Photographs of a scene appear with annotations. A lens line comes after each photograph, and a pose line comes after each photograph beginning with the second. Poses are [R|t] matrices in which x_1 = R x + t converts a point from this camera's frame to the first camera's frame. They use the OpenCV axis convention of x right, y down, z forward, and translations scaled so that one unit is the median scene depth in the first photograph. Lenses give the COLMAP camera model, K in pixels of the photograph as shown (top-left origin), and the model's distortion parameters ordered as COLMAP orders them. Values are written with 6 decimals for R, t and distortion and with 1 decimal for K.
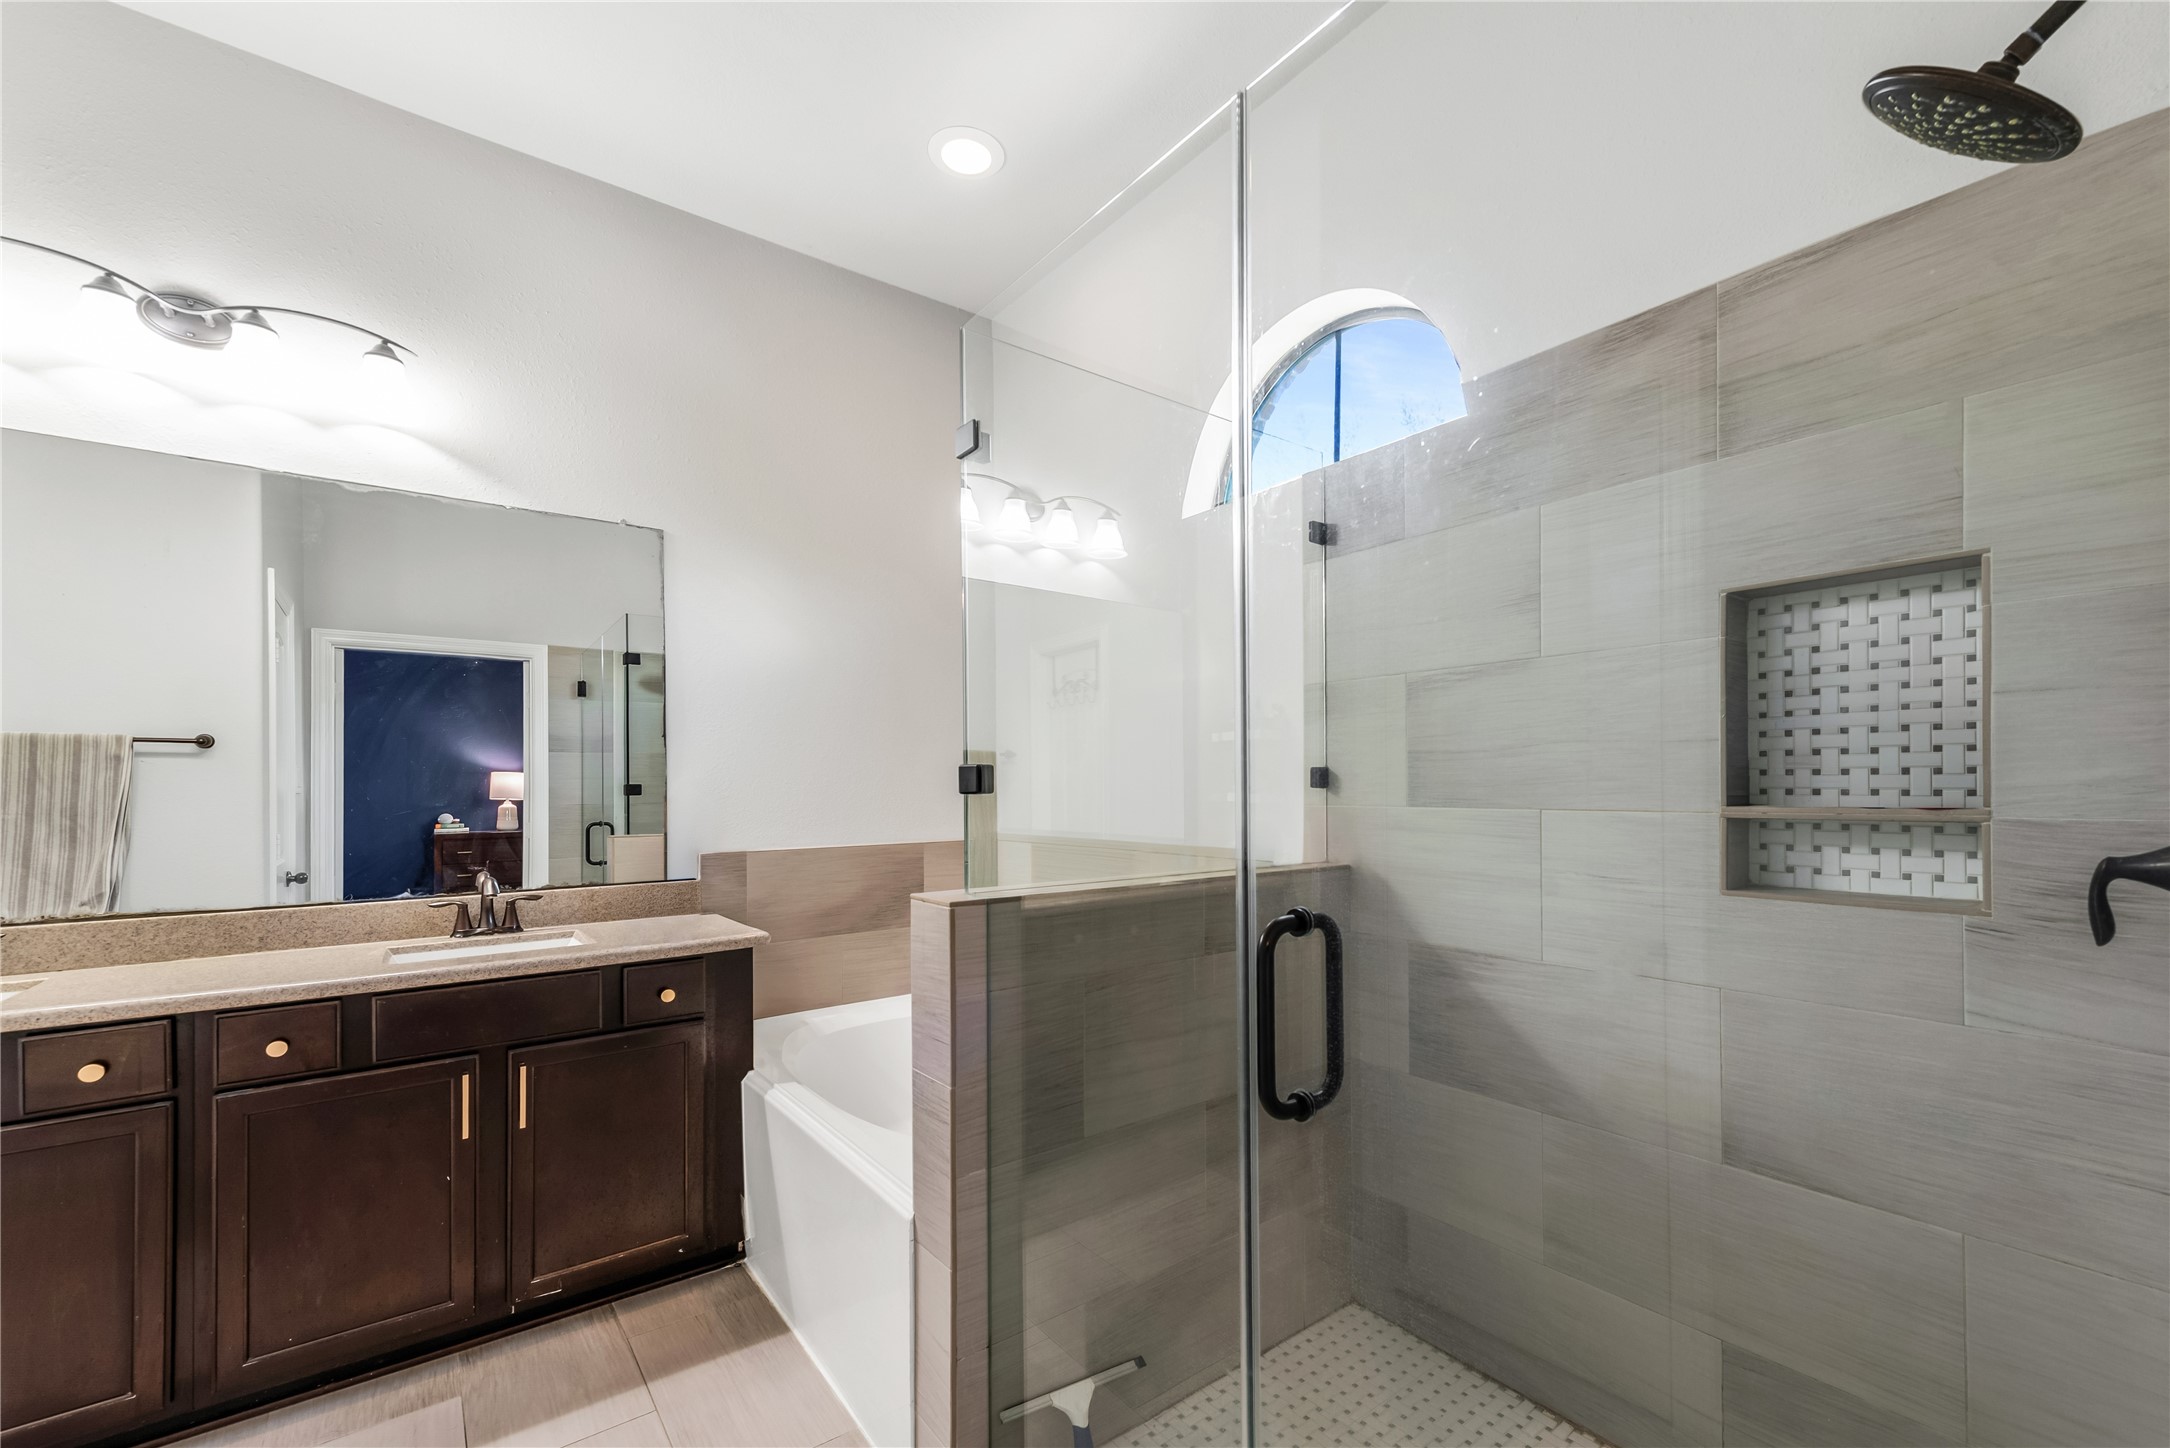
lens RADIAL K [[896.2, 0, 1091.6], [0, 896.2, 784.6], [0, 0, 1]] dist [0.012878, -0.000211]
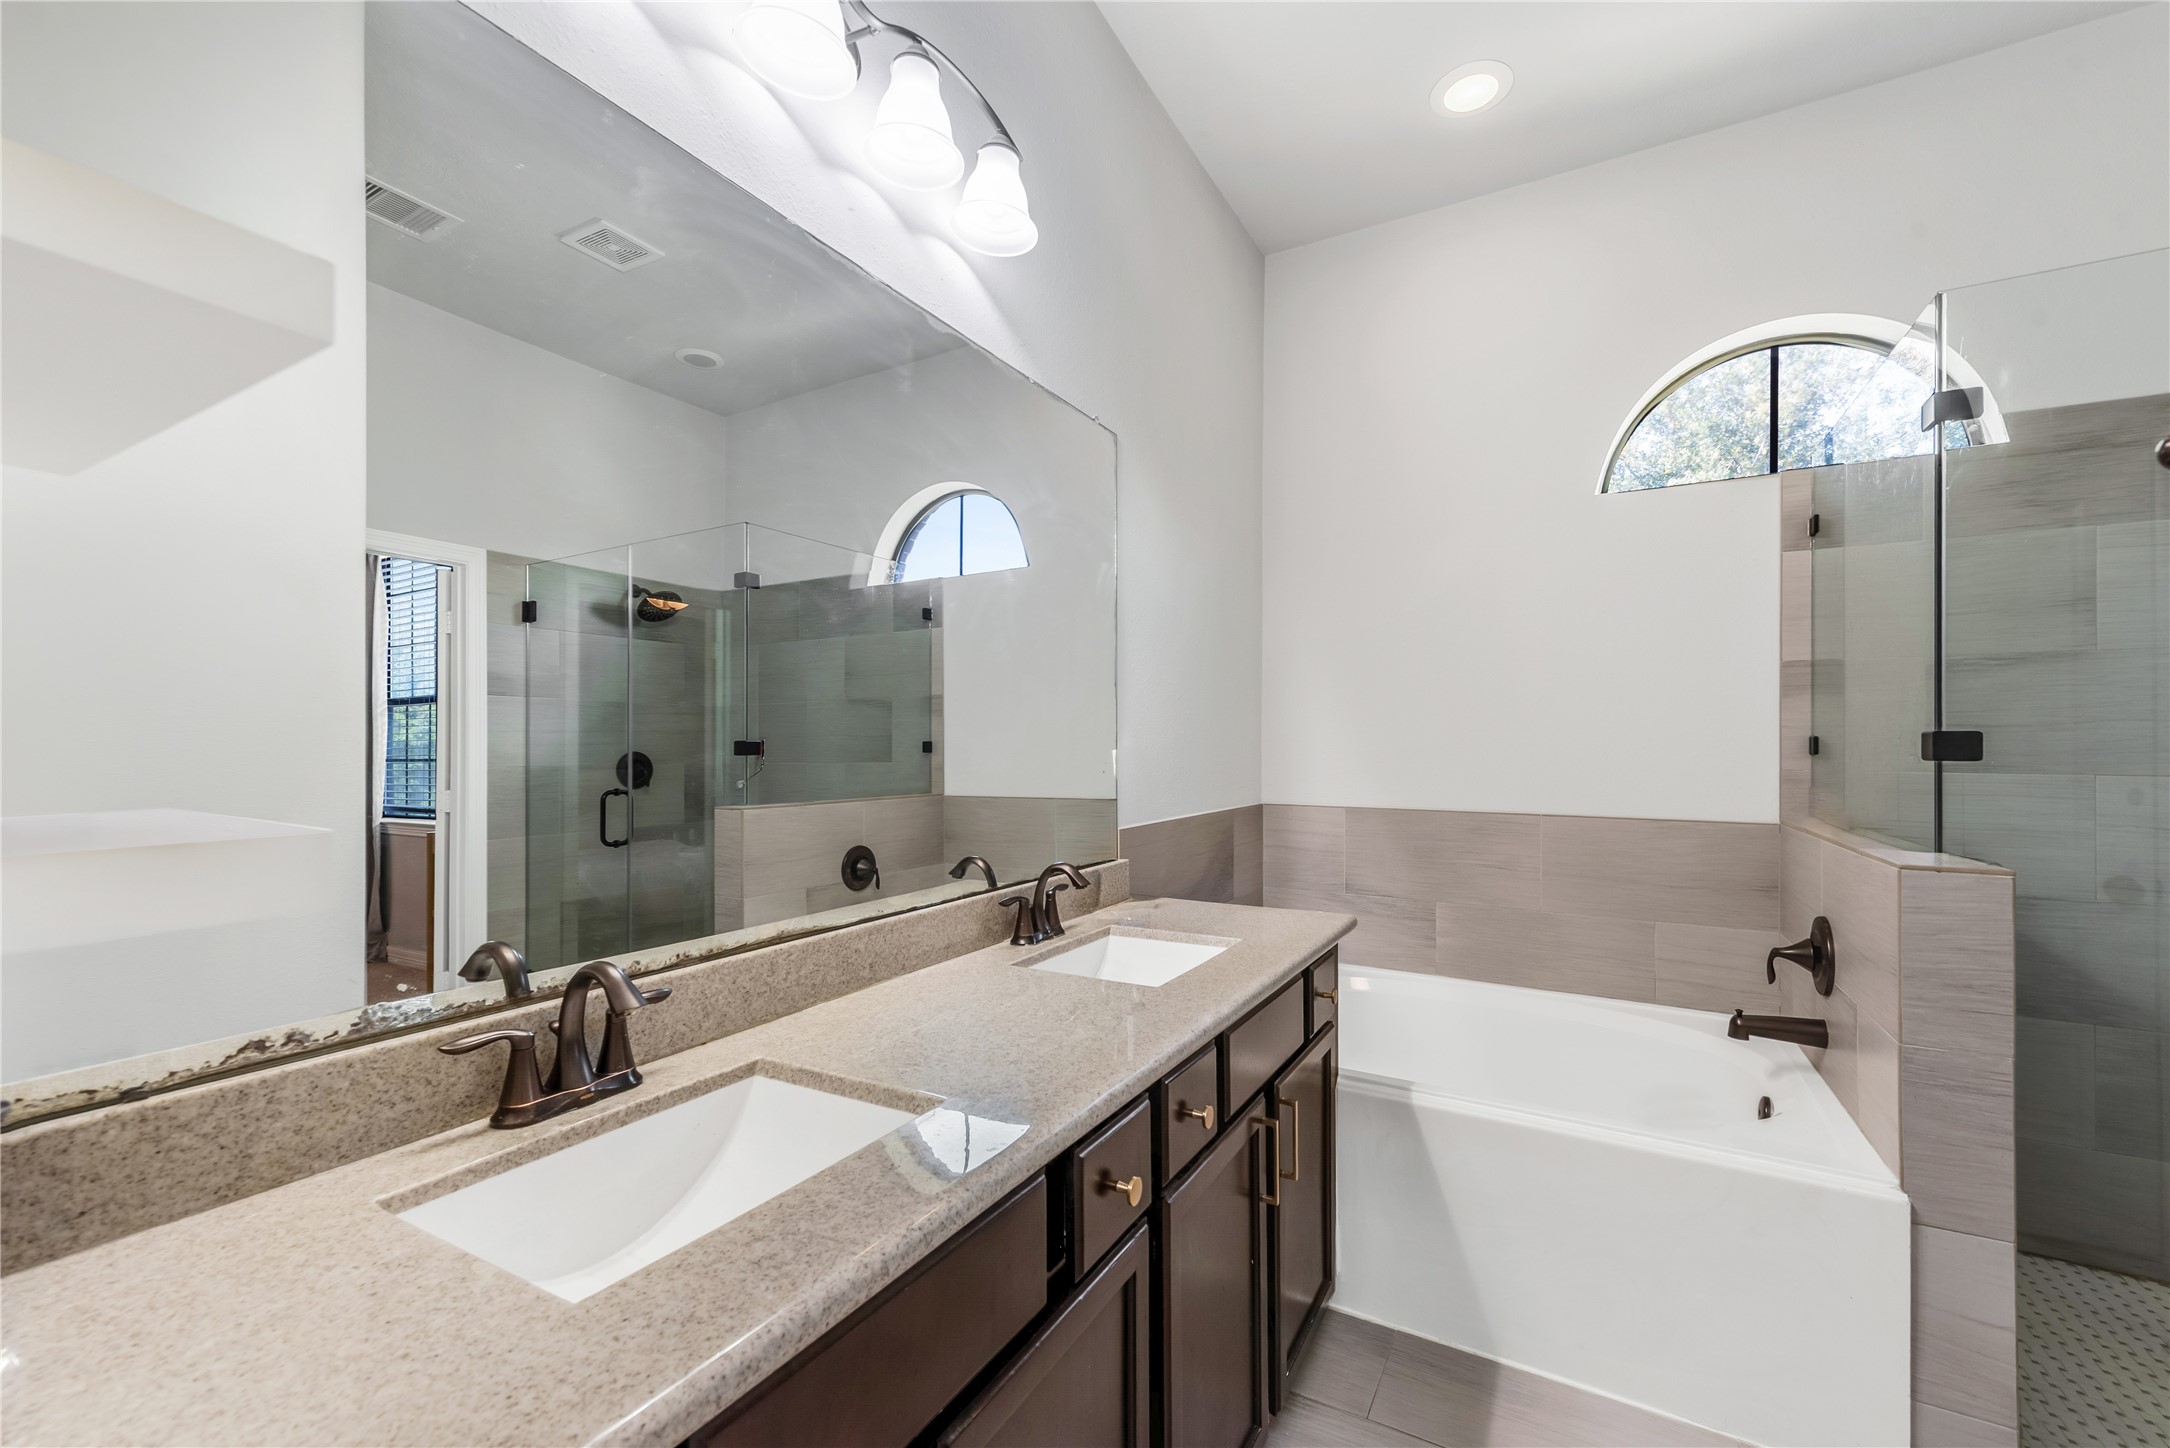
lens RADIAL K [[897.1, 0, 1066.9], [0, 897.1, 740.3], [0, 0, 1]] dist [0.016688, -0.000222]
pose [[0.922828, 0.013727, 0.384967, -1.216521], [-0.010839, 0.999894, -0.009669, 0.007585], [-0.385059, 0.004750, 0.922880, 0.377516]]
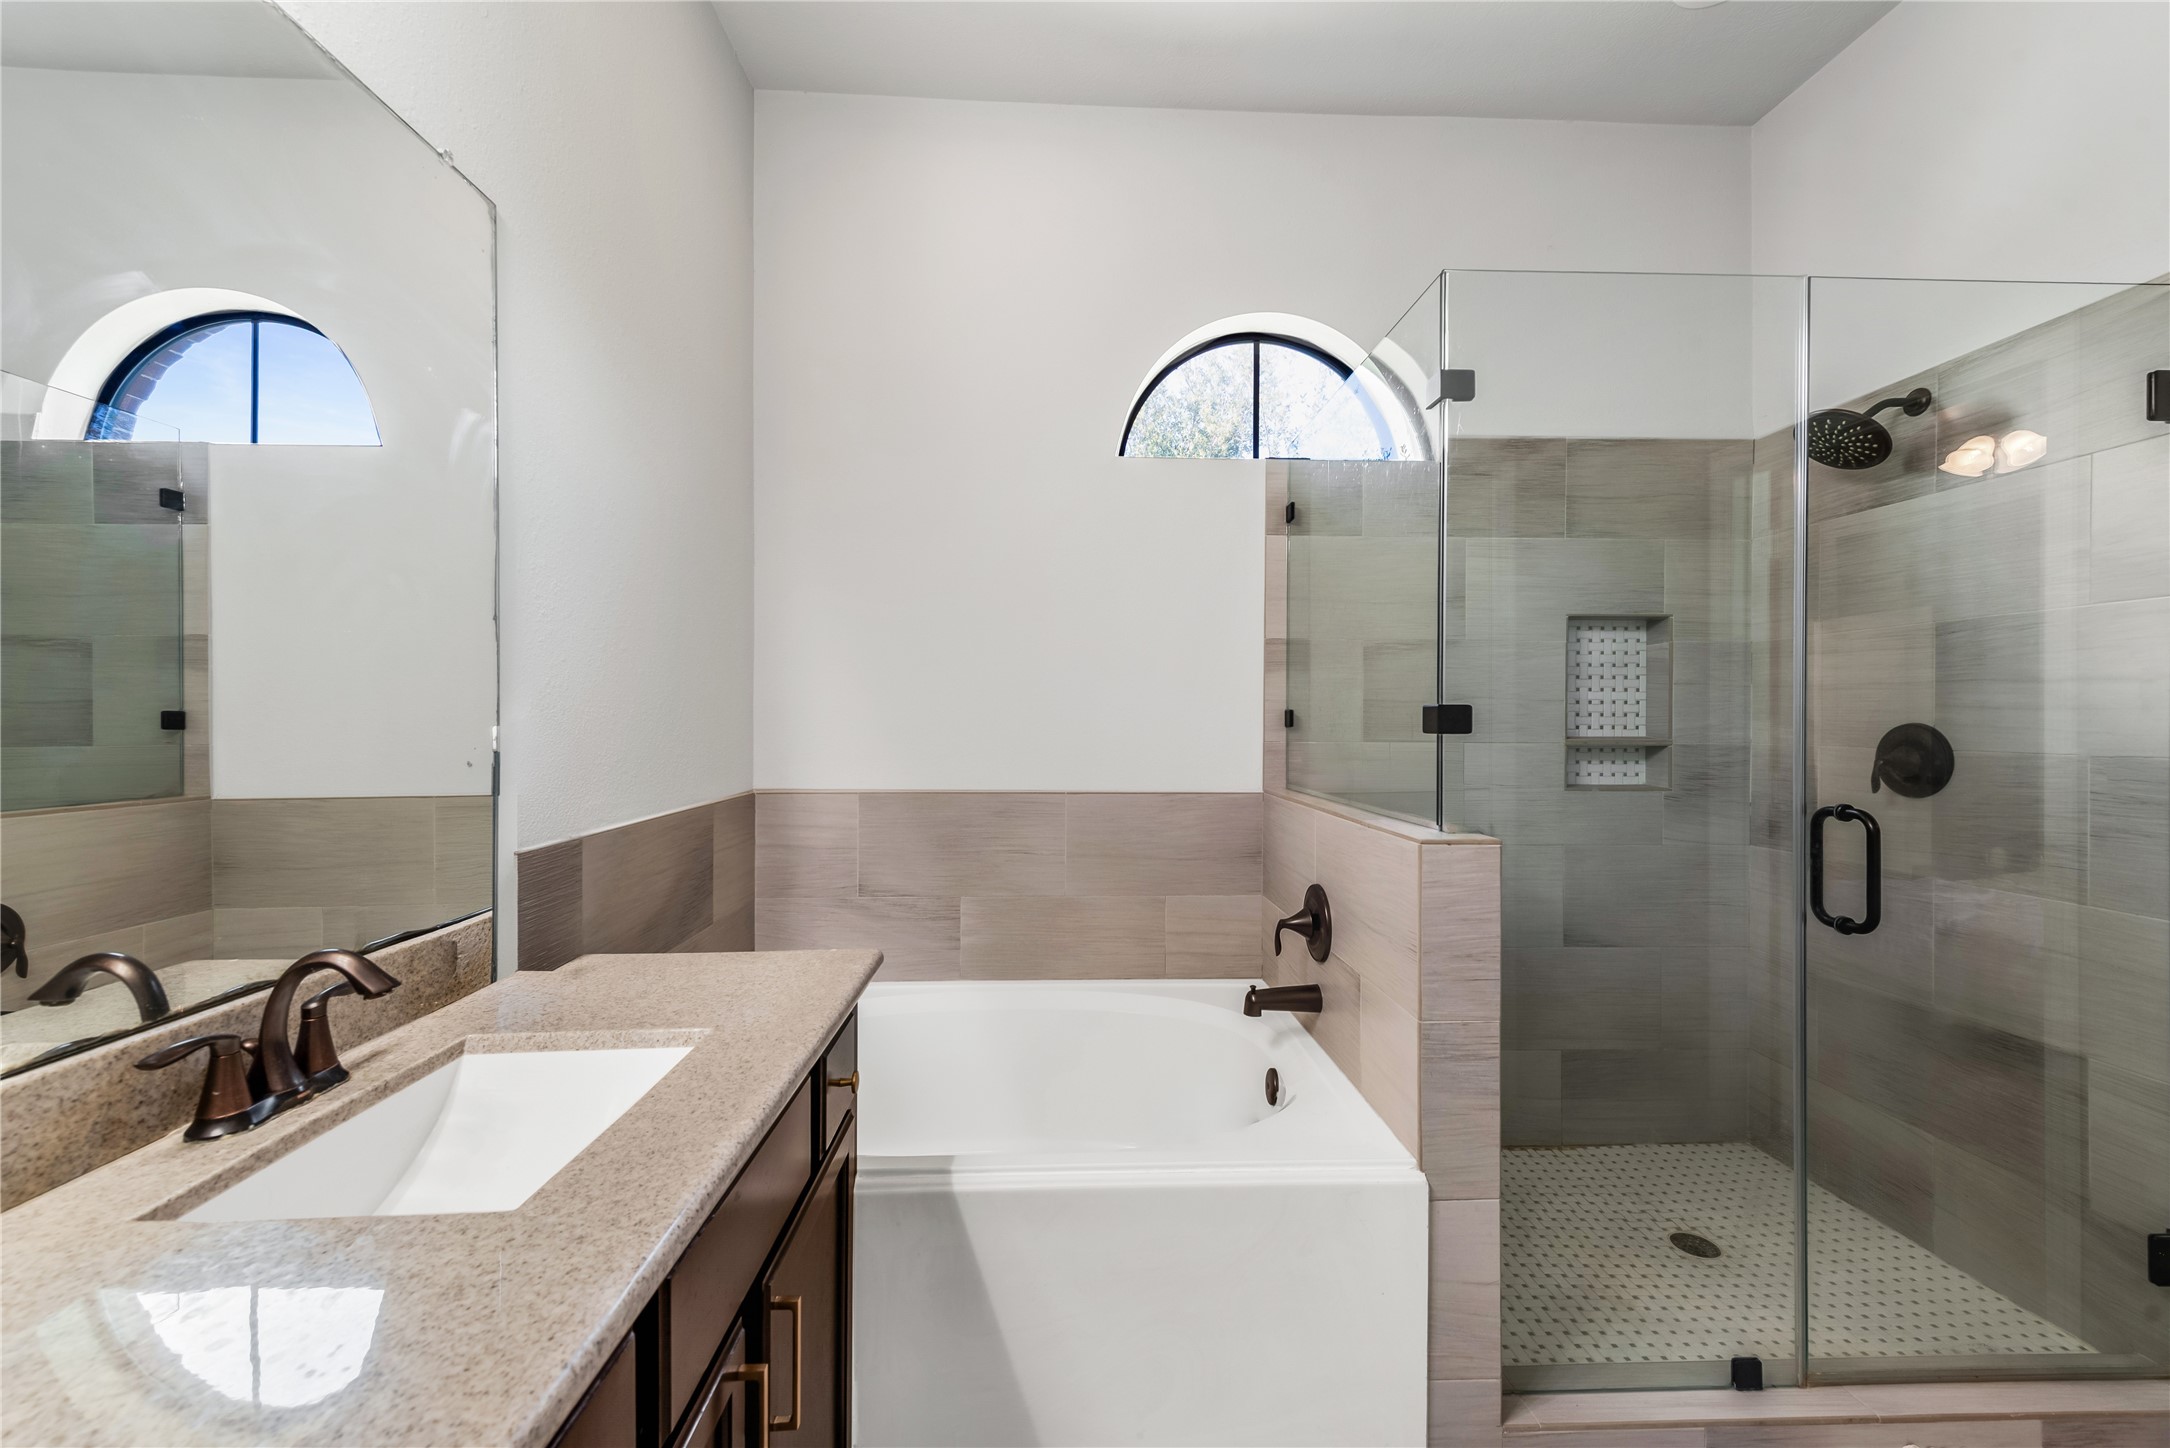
lens RADIAL K [[877.4, 0, 1082.7], [0, 877.4, 723.6], [0, 0, 1]] dist [0.014962, -0.006335]
pose [[0.573262, 0.006774, 0.819344, -1.008797], [-0.007988, 0.999965, -0.002678, 0.004744], [-0.819333, -0.005010, 0.573296, 0.658191]]
